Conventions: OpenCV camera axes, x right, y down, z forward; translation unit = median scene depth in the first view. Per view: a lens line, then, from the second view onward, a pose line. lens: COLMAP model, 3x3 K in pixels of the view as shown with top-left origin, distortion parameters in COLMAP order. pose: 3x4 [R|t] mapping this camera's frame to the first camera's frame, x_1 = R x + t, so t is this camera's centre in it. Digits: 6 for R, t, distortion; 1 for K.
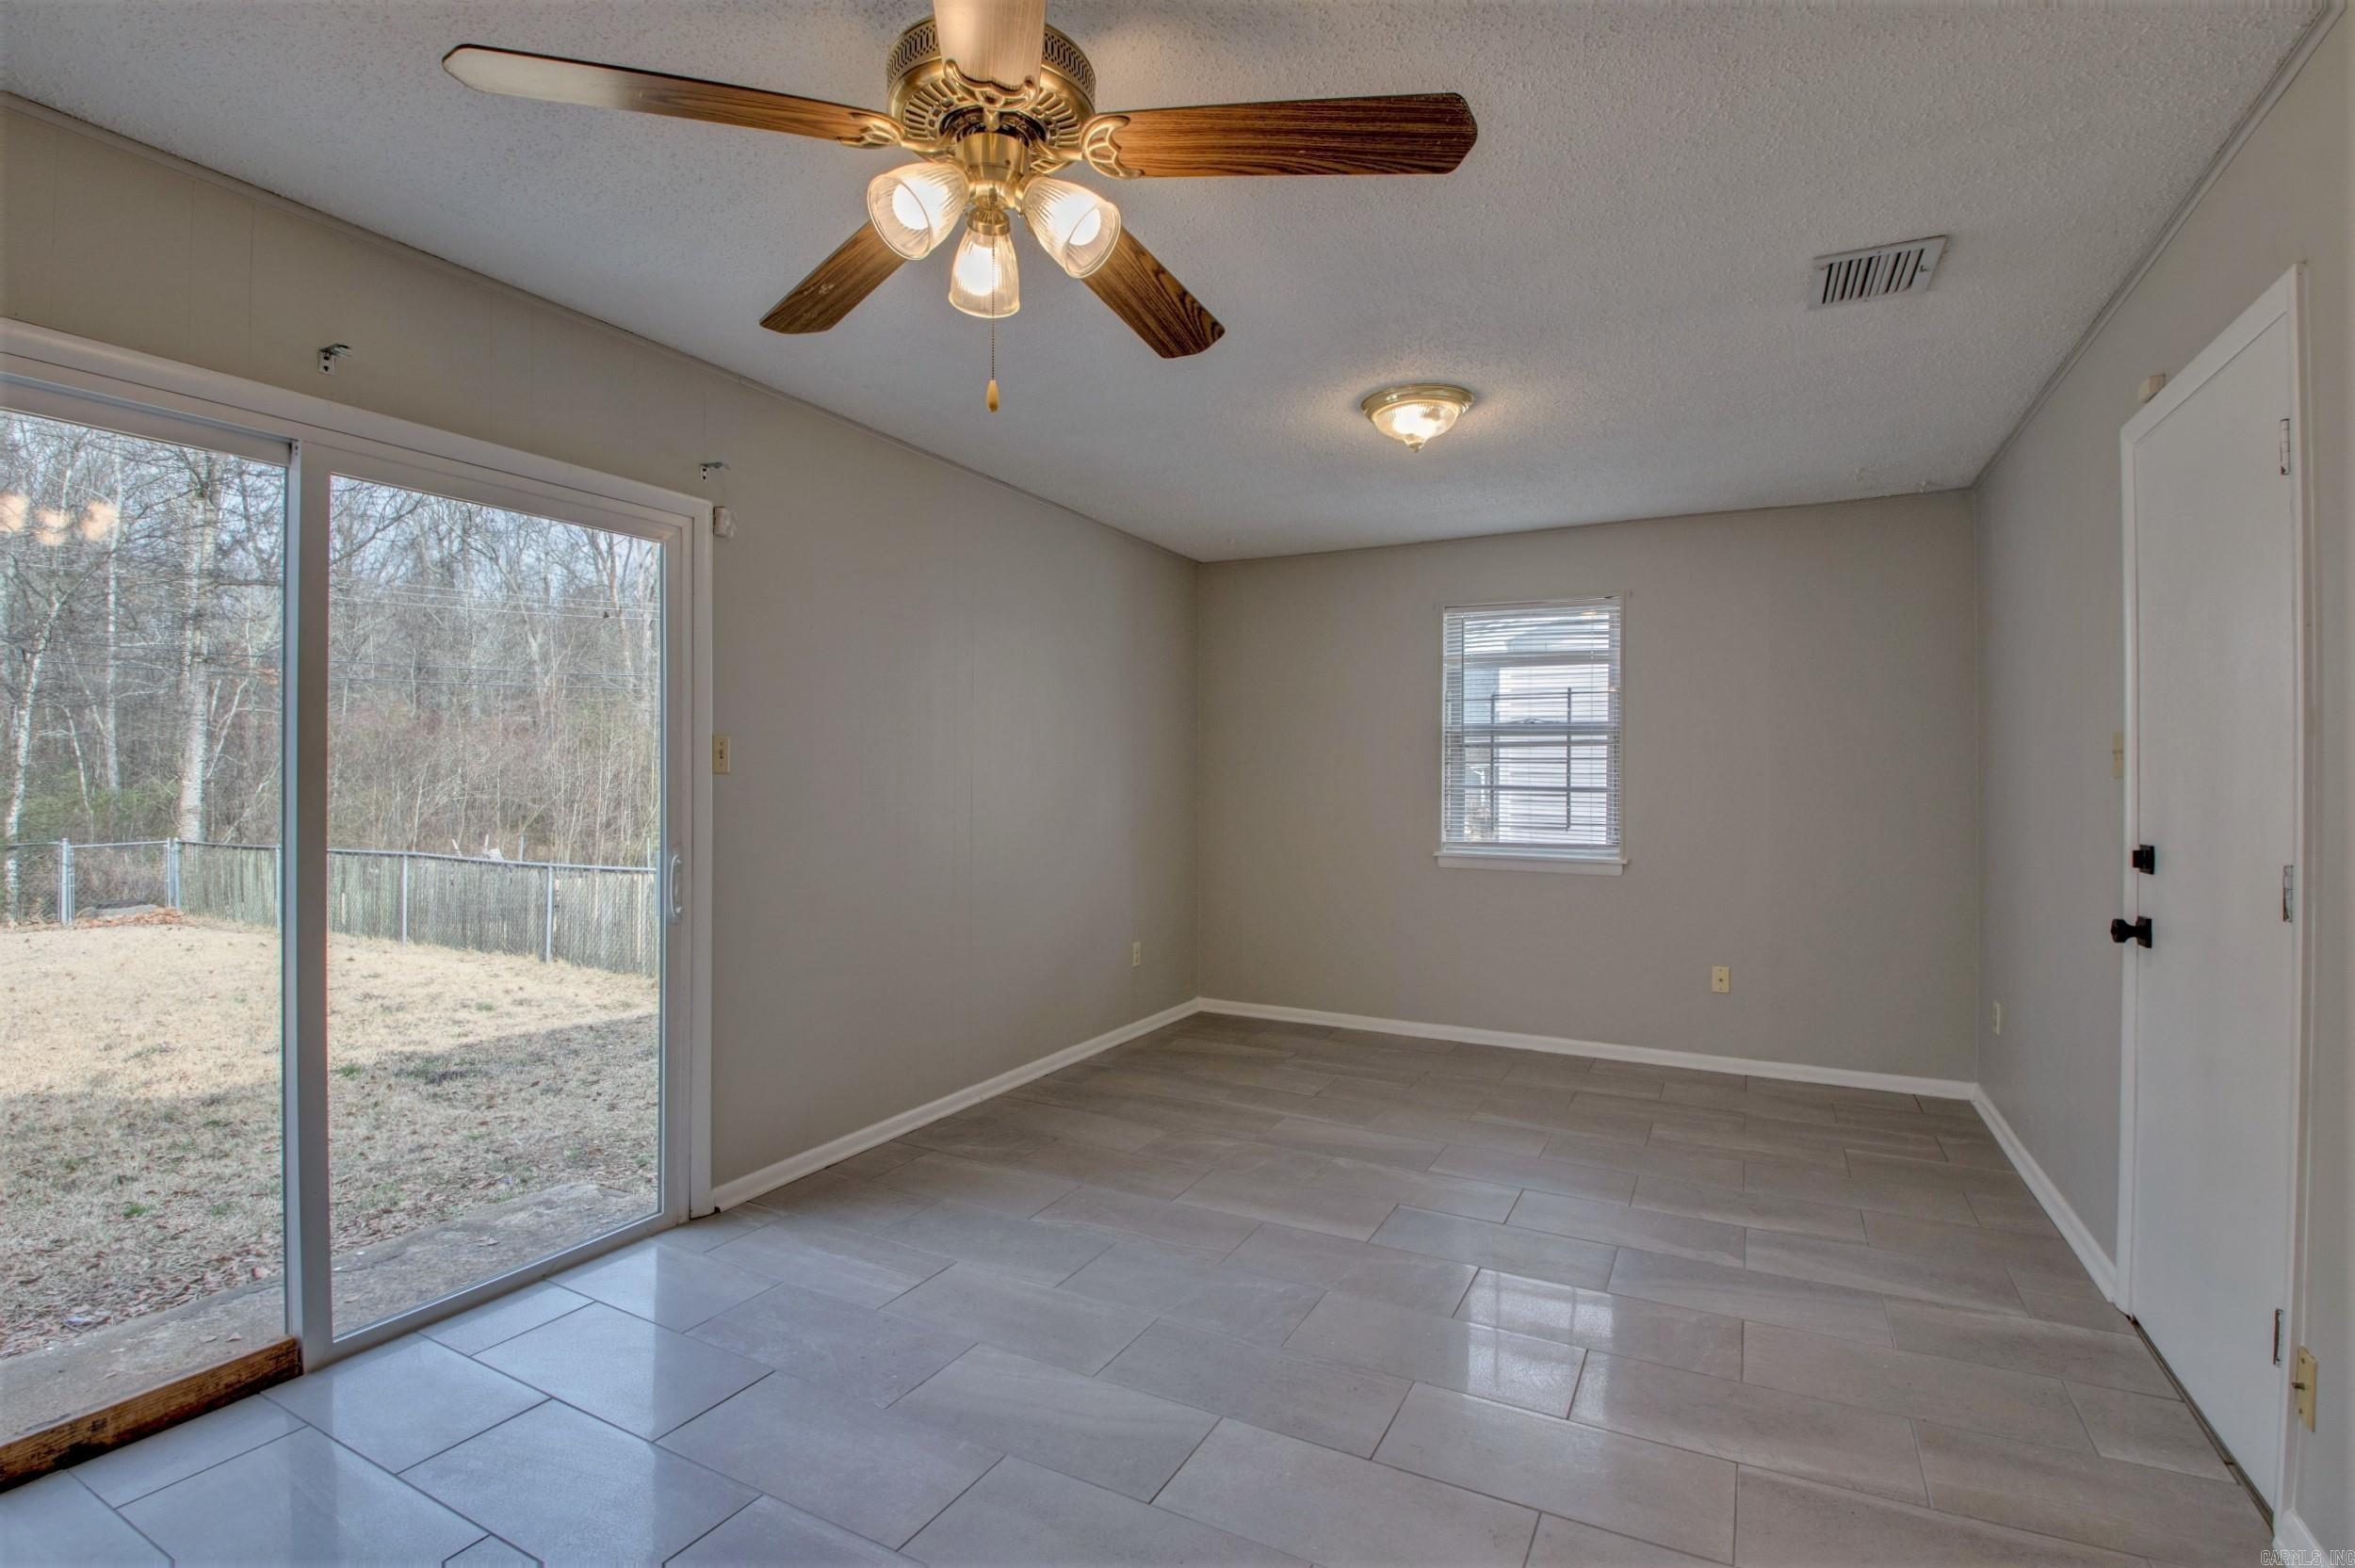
lens RADIAL K [[1088.1, 0, 1167.4], [0, 1088.1, 775.0], [0, 0, 1]] dist [0.025687, -0.035264]
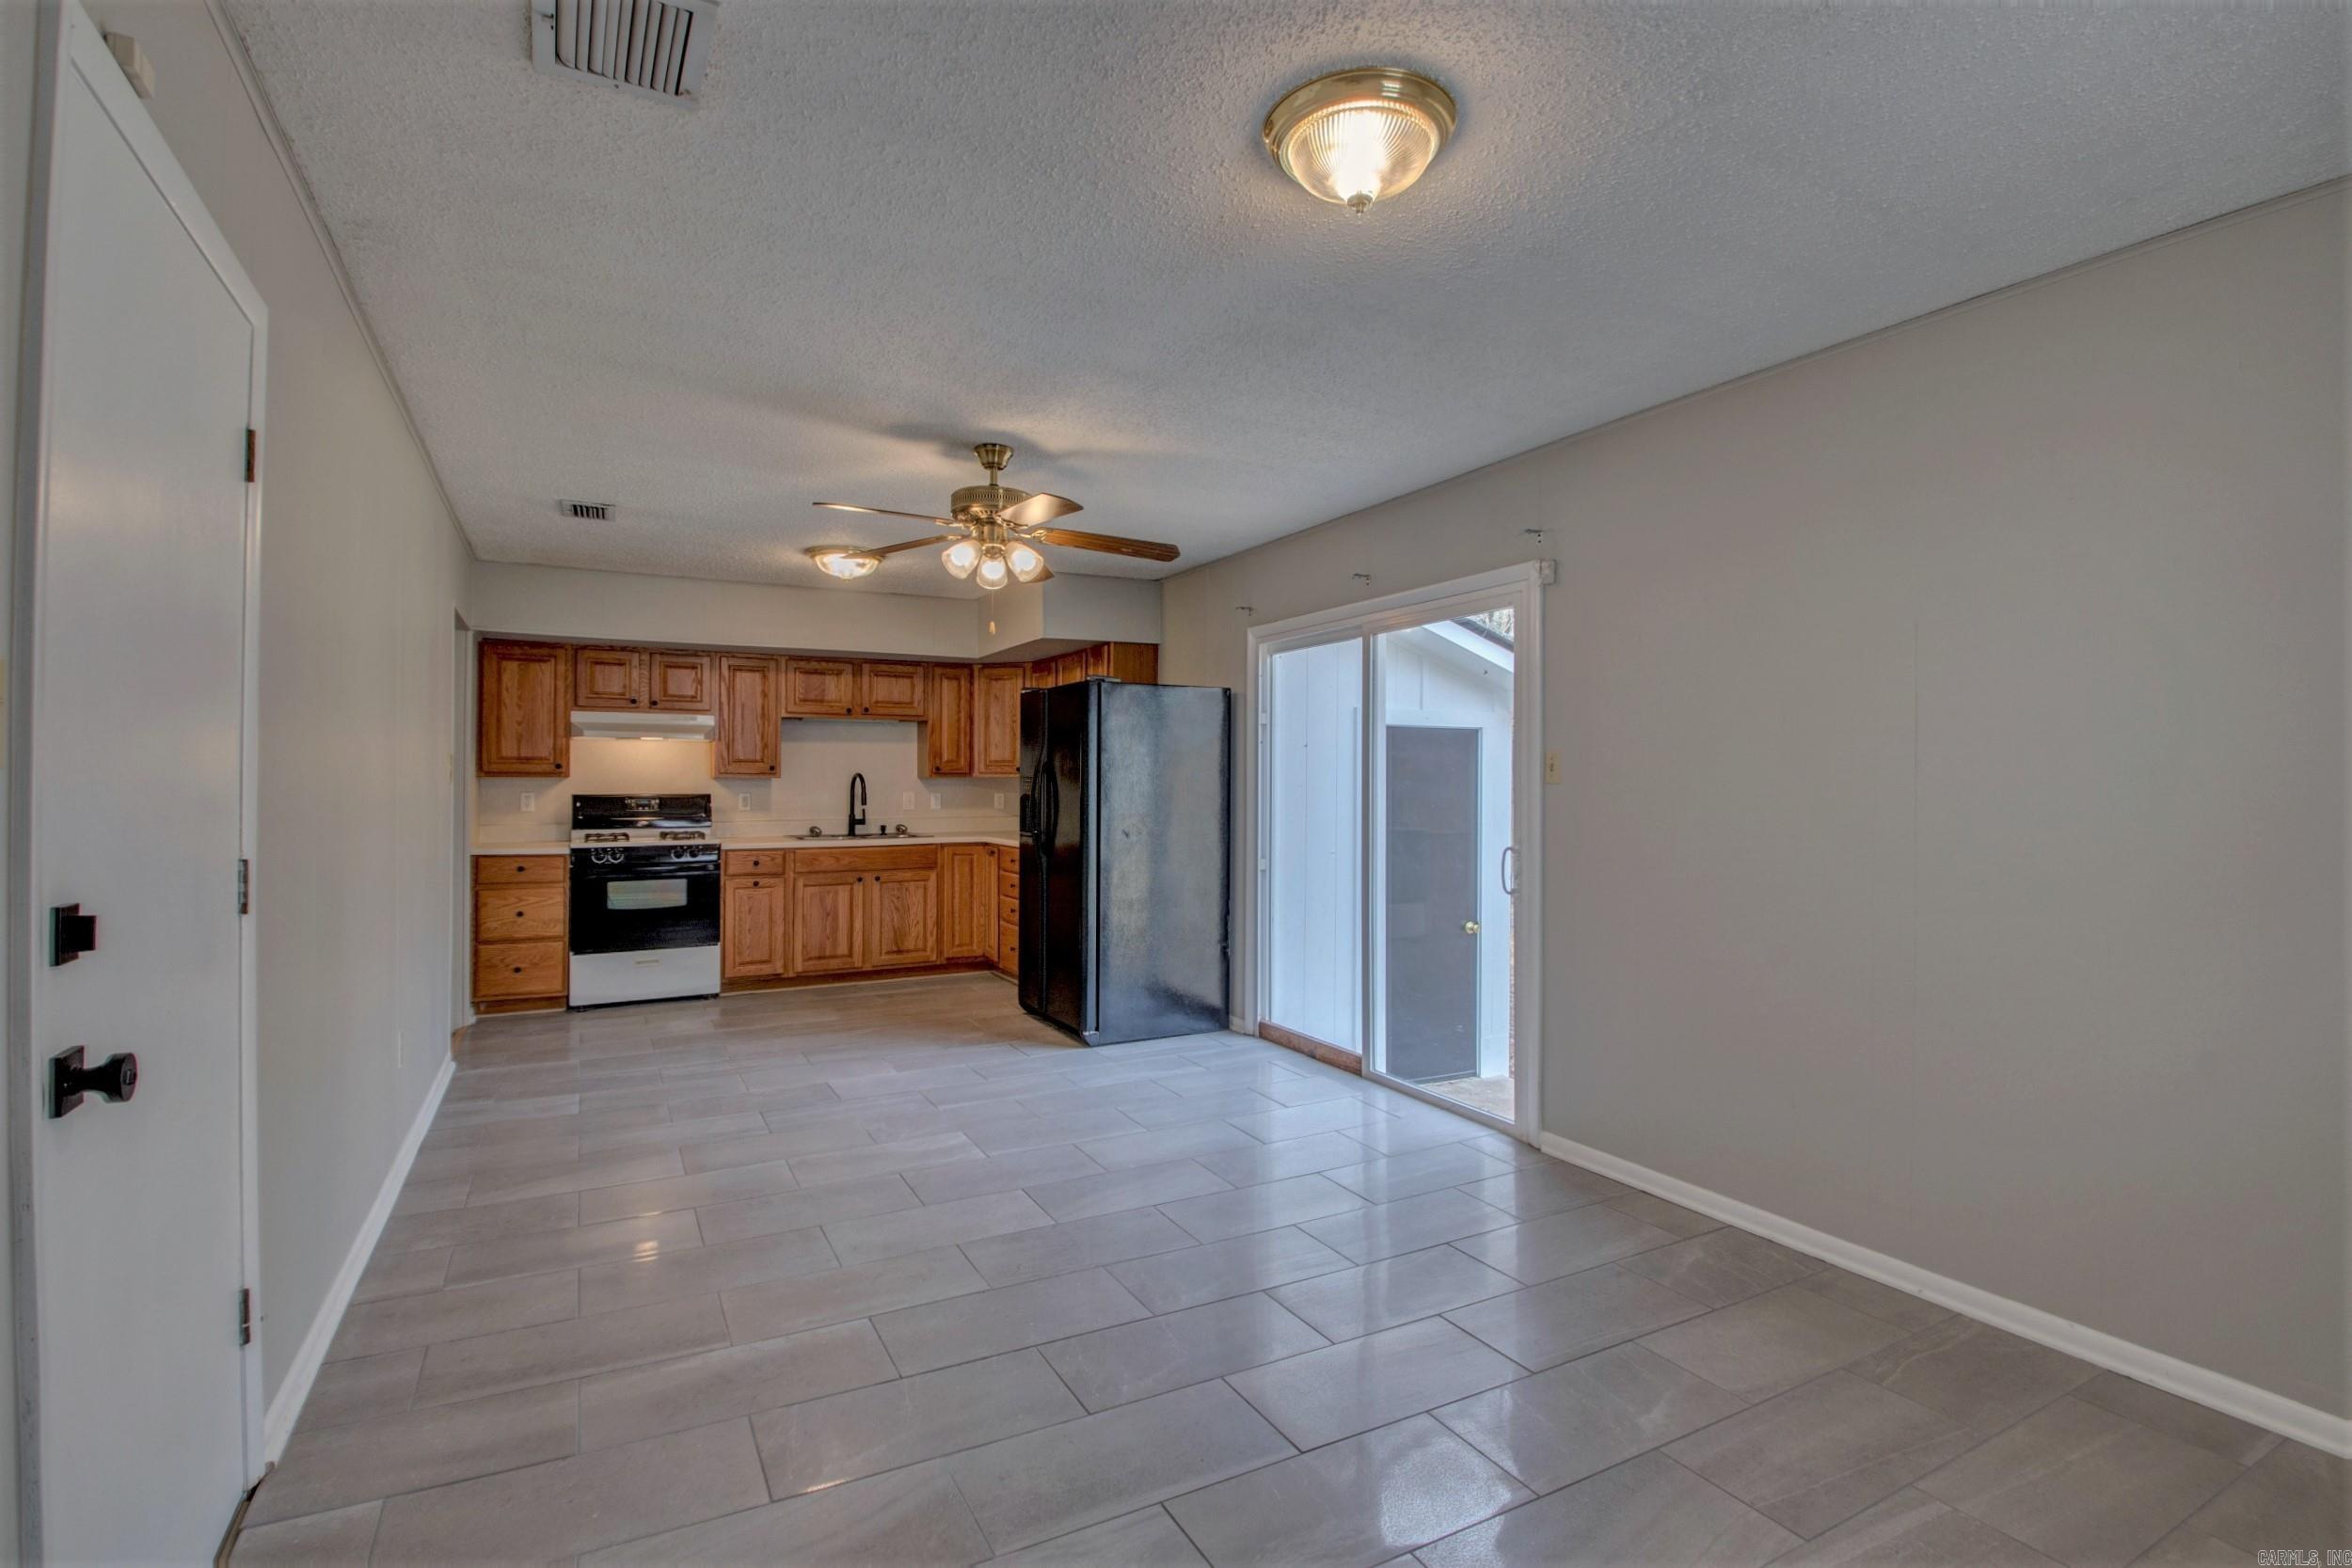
lens RADIAL K [[1089.9, 0, 1180.2], [0, 1089.9, 772.8], [0, 0, 1]] dist [0.024079, -0.036426]
pose [[-0.554627, -0.015084, -0.831962, 1.109451], [-0.006177, 0.999883, -0.014010, 0.007894], [0.832076, -0.002632, -0.554656, 1.829541]]
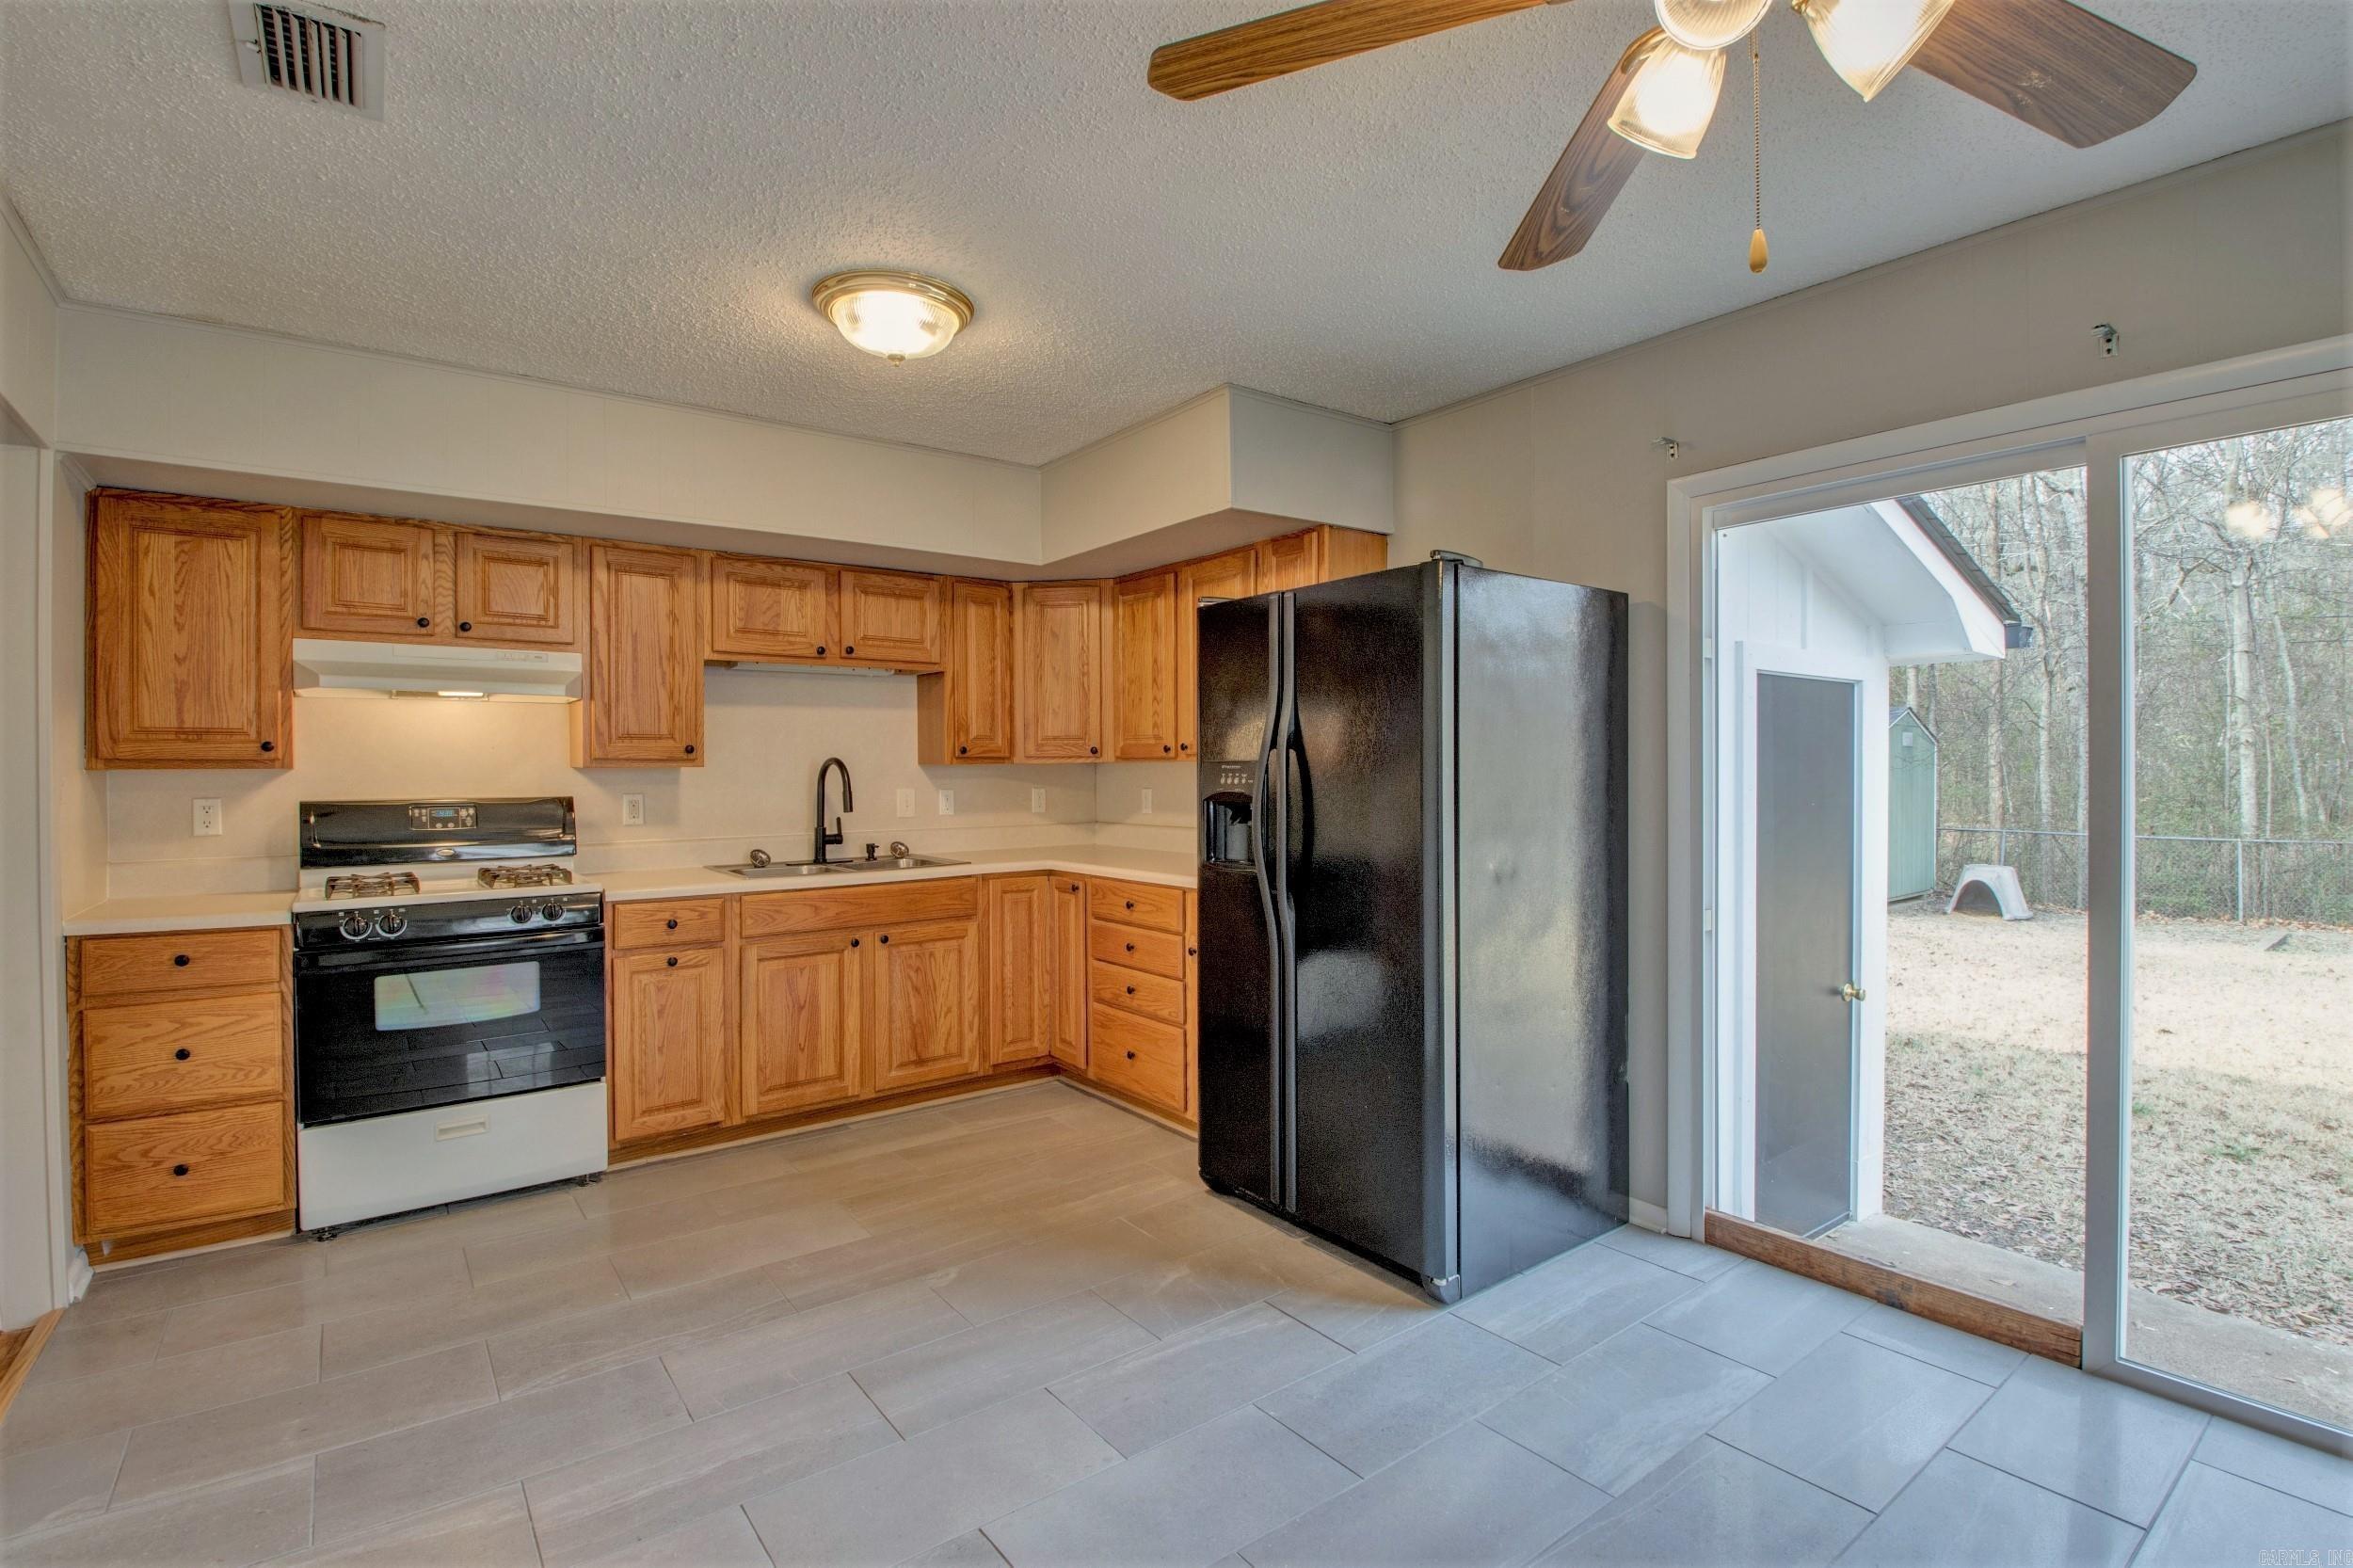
lens RADIAL K [[1087.3, 0, 1166.4], [0, 1087.3, 775.1], [0, 0, 1]] dist [0.025687, -0.035264]
pose [[-0.430011, 0.000774, -0.902823, 0.453572], [0.002978, 0.999995, -0.000561, 0.002533], [0.902819, -0.002929, -0.430011, 0.645242]]
